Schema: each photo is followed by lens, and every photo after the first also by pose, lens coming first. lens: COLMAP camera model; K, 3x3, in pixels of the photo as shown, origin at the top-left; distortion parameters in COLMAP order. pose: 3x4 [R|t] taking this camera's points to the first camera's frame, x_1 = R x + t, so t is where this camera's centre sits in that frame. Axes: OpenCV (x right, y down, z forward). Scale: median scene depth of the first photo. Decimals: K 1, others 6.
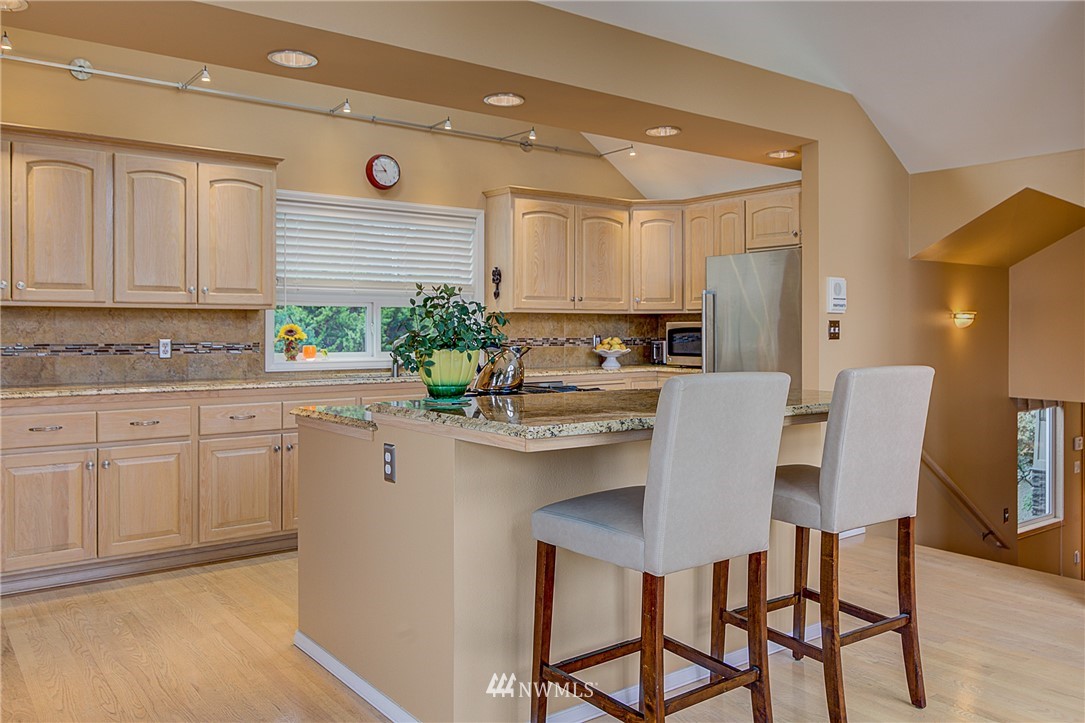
lens RADIAL K [[852.6, 0, 542.5], [0, 852.6, 361.5], [0, 0, 1]] dist [-0.004055, -0.000621]
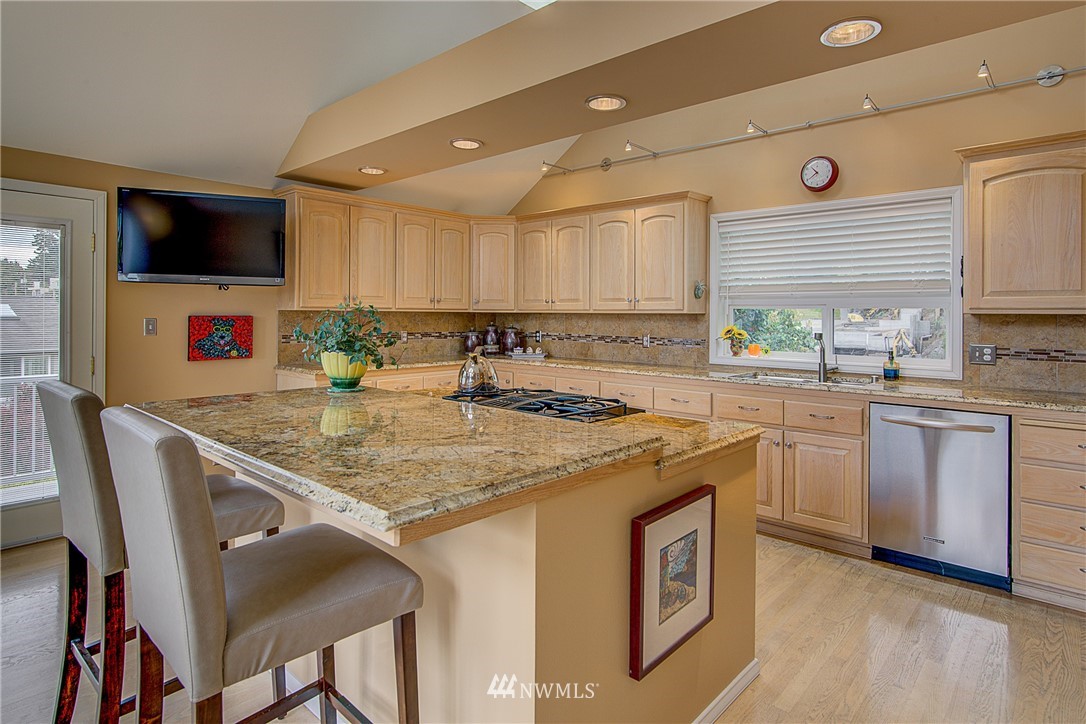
lens RADIAL K [[584.4, 0, 540.6], [0, 584.4, 317.6], [0, 0, 1]] dist [0.002196, 0.000238]
pose [[0.193900, 0.005402, -0.981007, 0.419798], [-0.044171, 0.999019, -0.003229, -0.037731], [0.980026, 0.043958, 0.193948, 0.554352]]
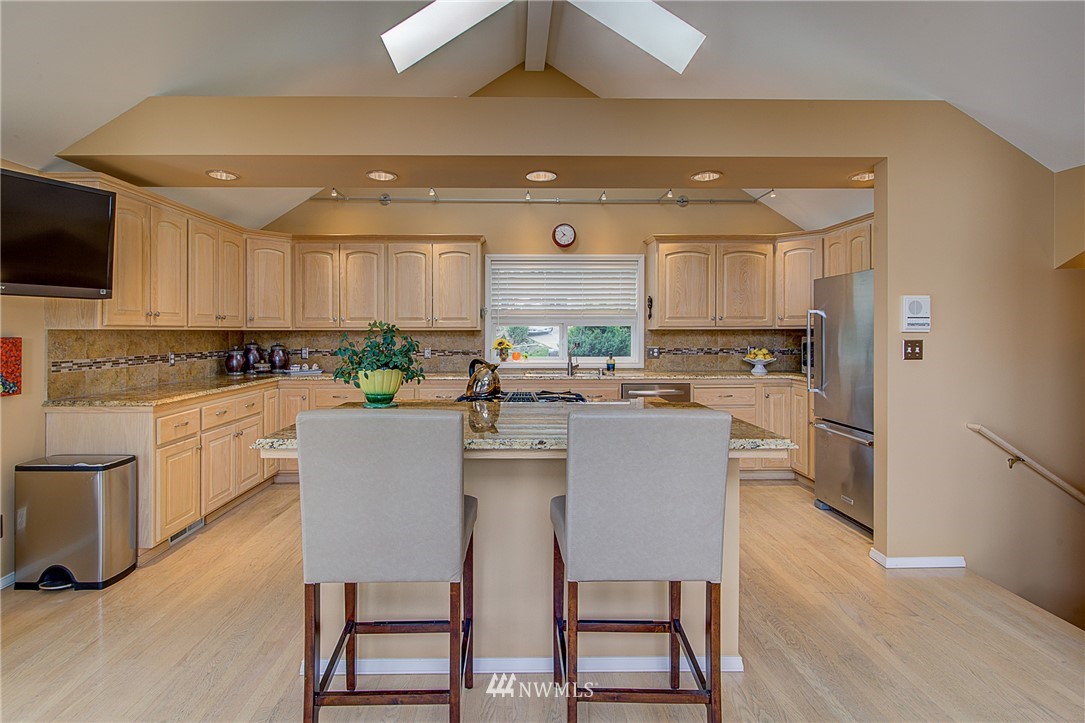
lens RADIAL K [[524.3, 0, 510.3], [0, 524.3, 347.9], [0, 0, 1]] dist [-0.000815, -0.000486]
pose [[0.802327, 0.016740, -0.596650, 0.282966], [-0.020555, 0.999789, 0.000410, -0.025737], [0.596531, 0.011936, 0.802501, 0.216106]]
